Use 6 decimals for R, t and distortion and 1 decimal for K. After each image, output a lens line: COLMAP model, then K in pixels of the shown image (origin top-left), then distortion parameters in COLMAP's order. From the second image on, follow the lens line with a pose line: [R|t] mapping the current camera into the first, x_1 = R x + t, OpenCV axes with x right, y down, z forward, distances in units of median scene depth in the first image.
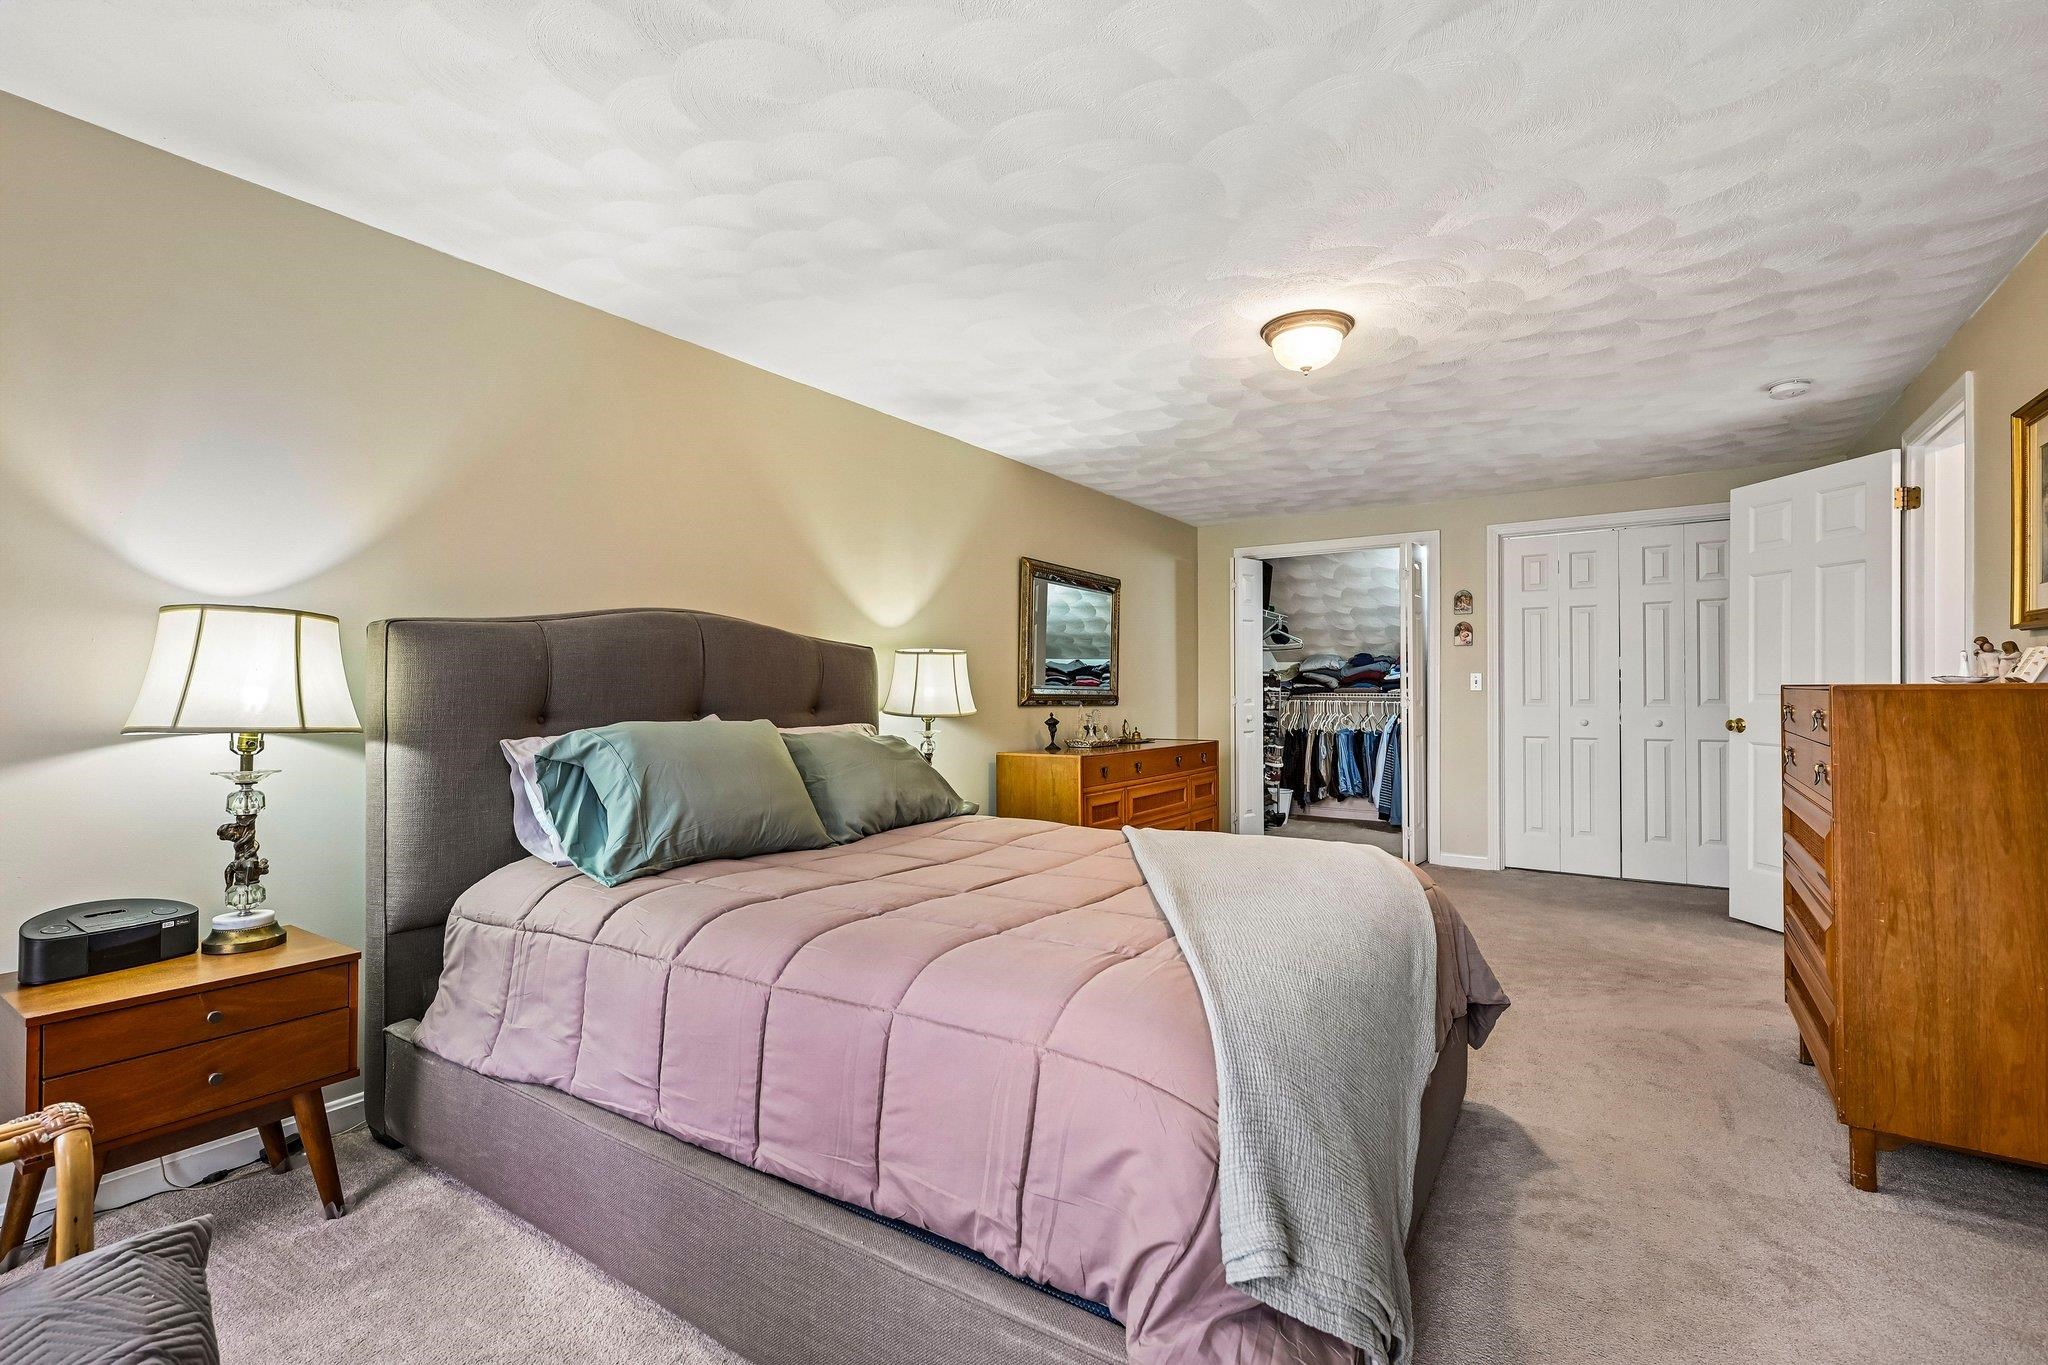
lens RADIAL K [[923.3, 0, 1024.0], [0, 923.3, 682.5], [0, 0, 1]] dist [0.000705, -0.000389]
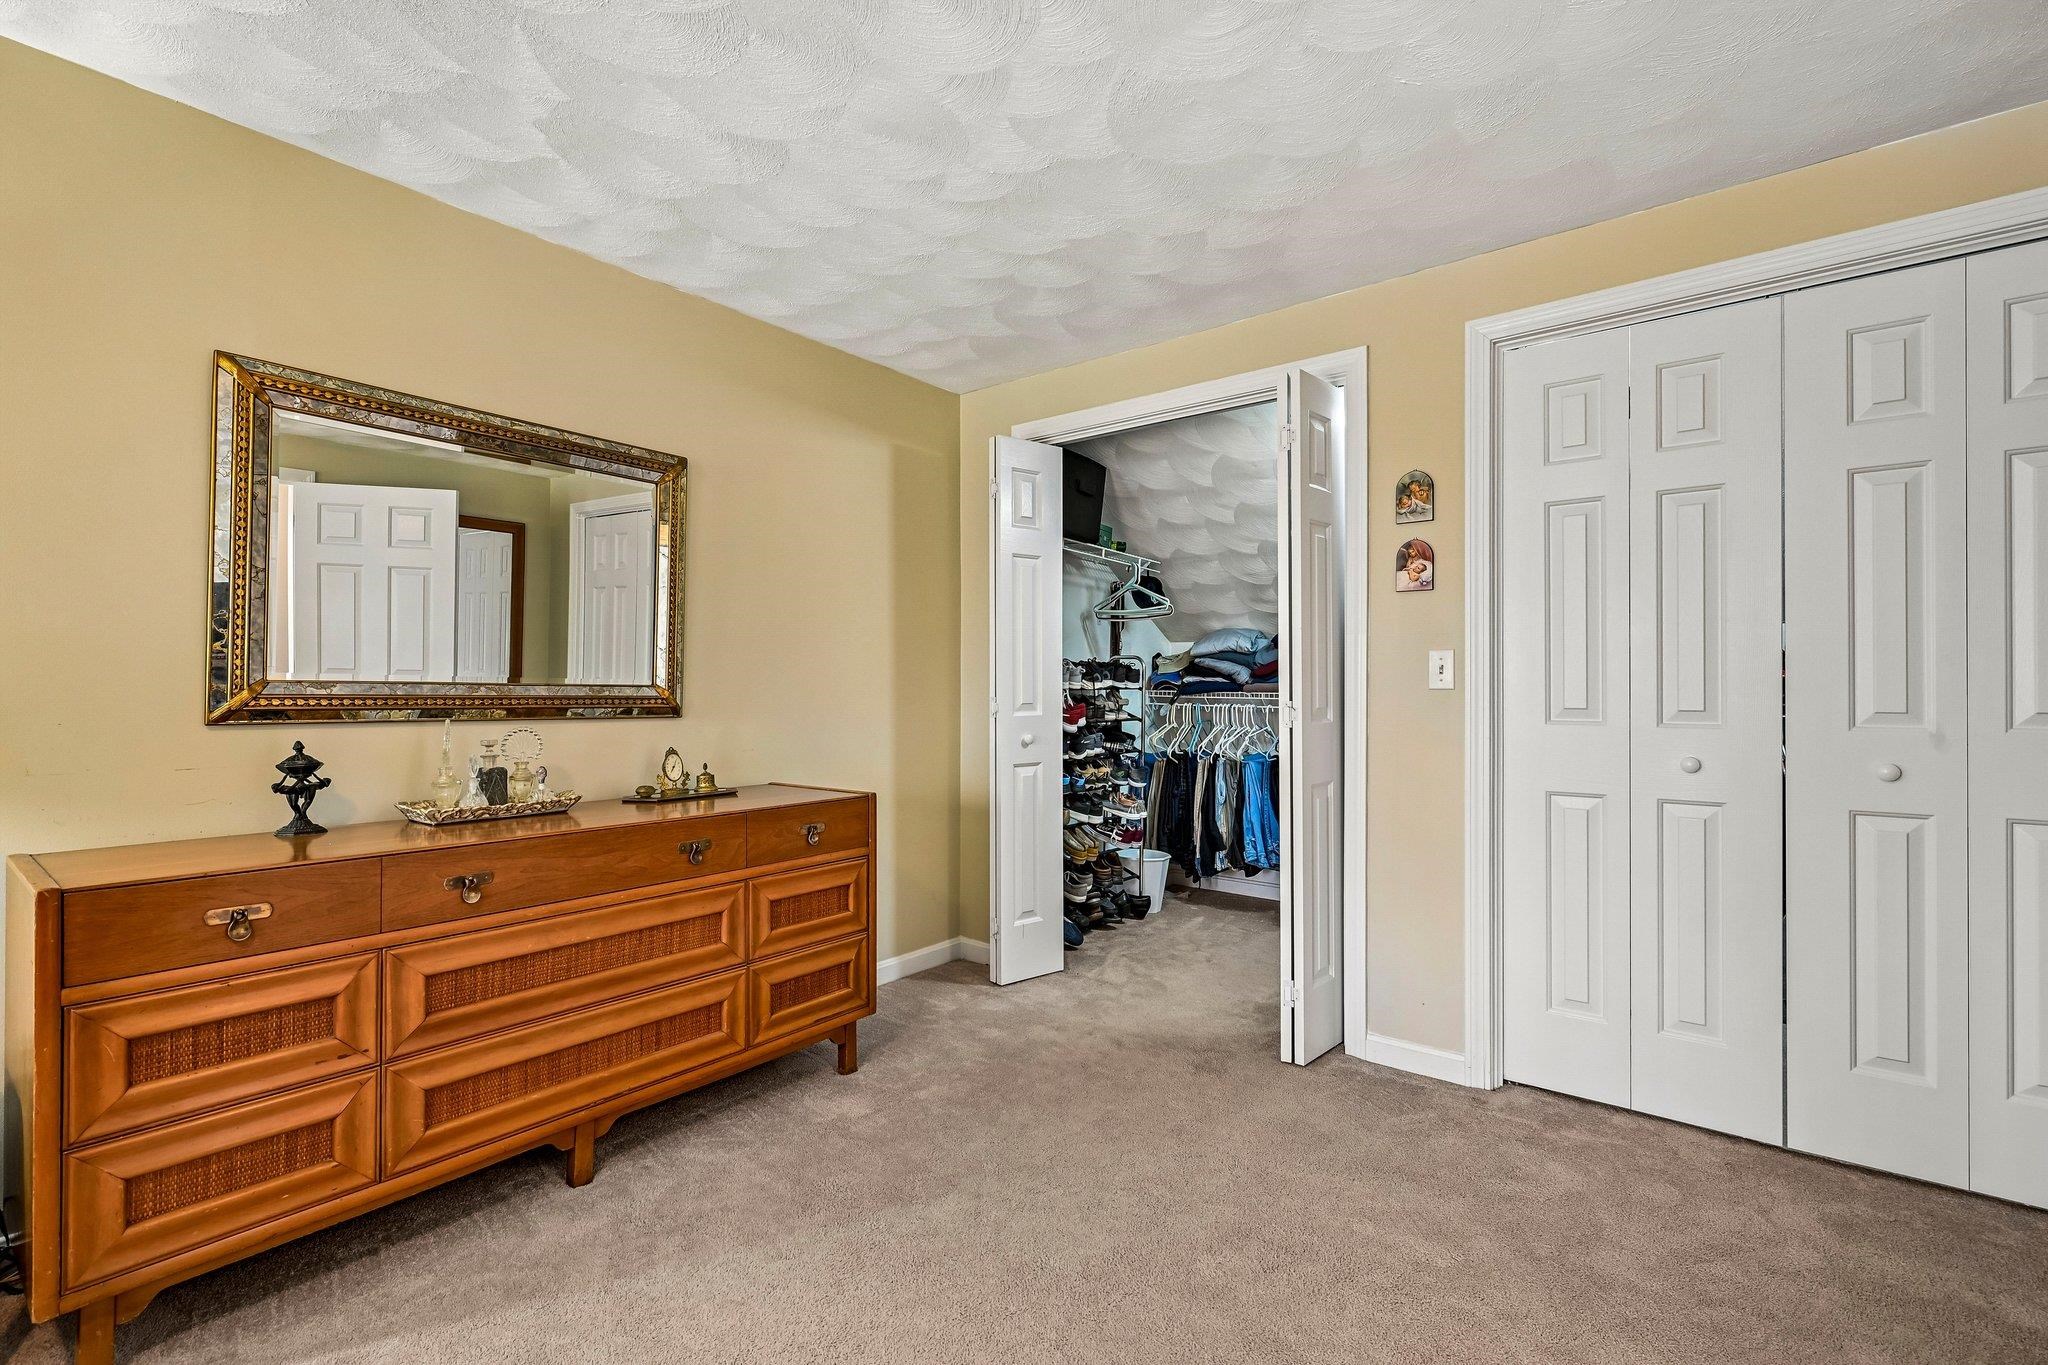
lens RADIAL K [[923.3, 0, 1024.0], [0, 923.3, 682.5], [0, 0, 1]] dist [0.000705, -0.000389]
pose [[0.997496, 0.001661, -0.070707, 0.307008], [-0.001414, 0.999993, 0.003542, 0.004340], [0.070712, -0.003433, 0.997491, 0.515032]]
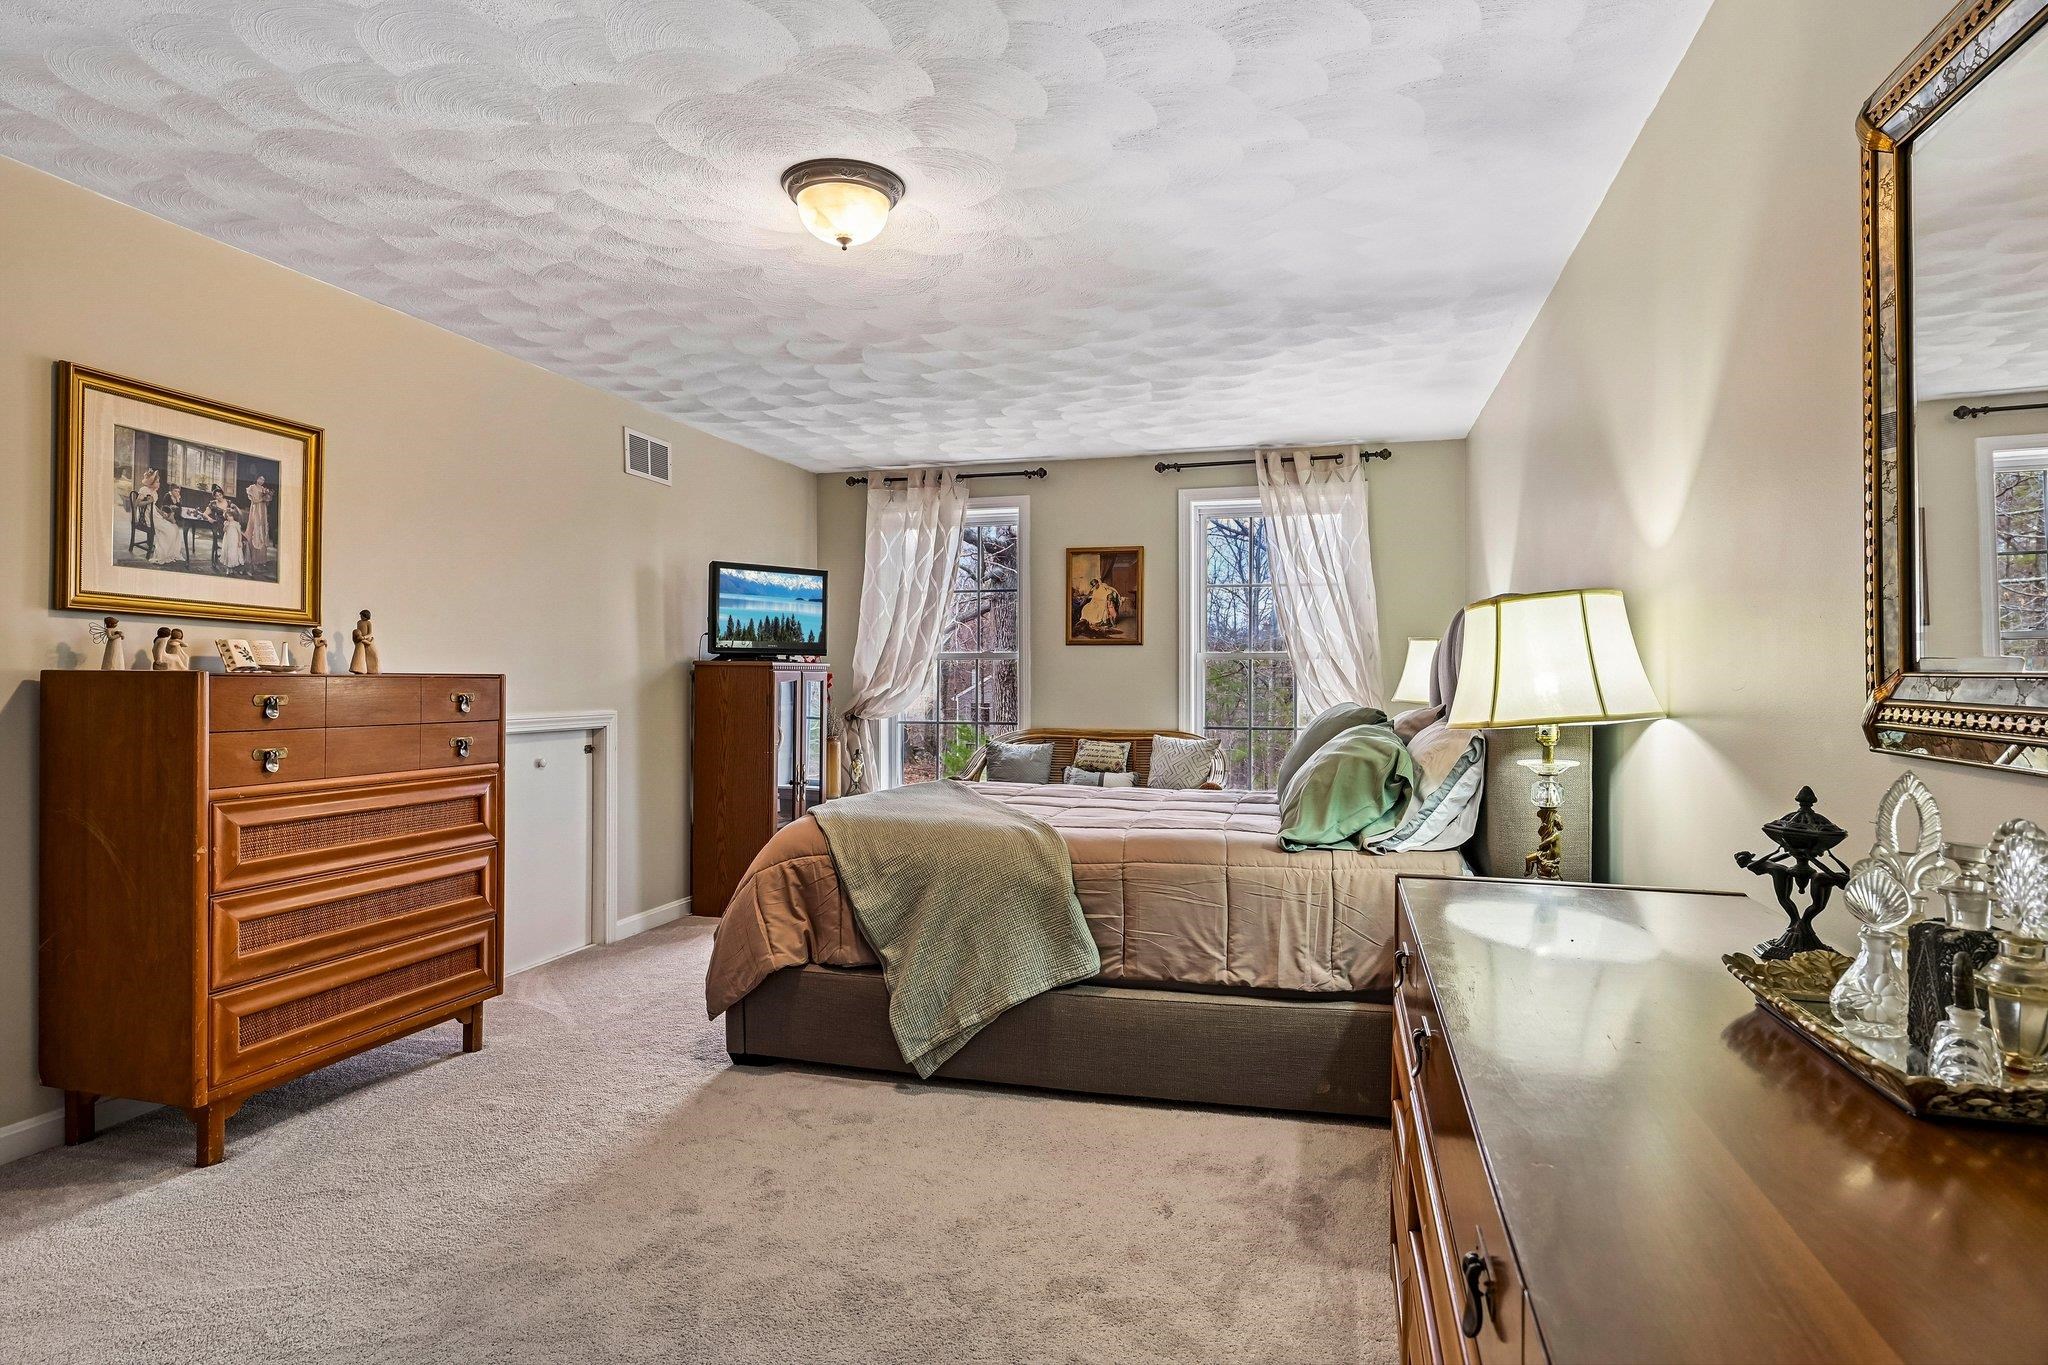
lens RADIAL K [[1125.3, 0, 1024.0], [0, 1125.3, 682.5], [0, 0, 1]] dist [0.004718, 0.000492]
pose [[-0.951614, 0.000102, -0.307296, 0.228084], [0.001310, 0.999992, -0.003723, 0.007454], [0.307293, -0.003945, -0.951607, 0.987864]]
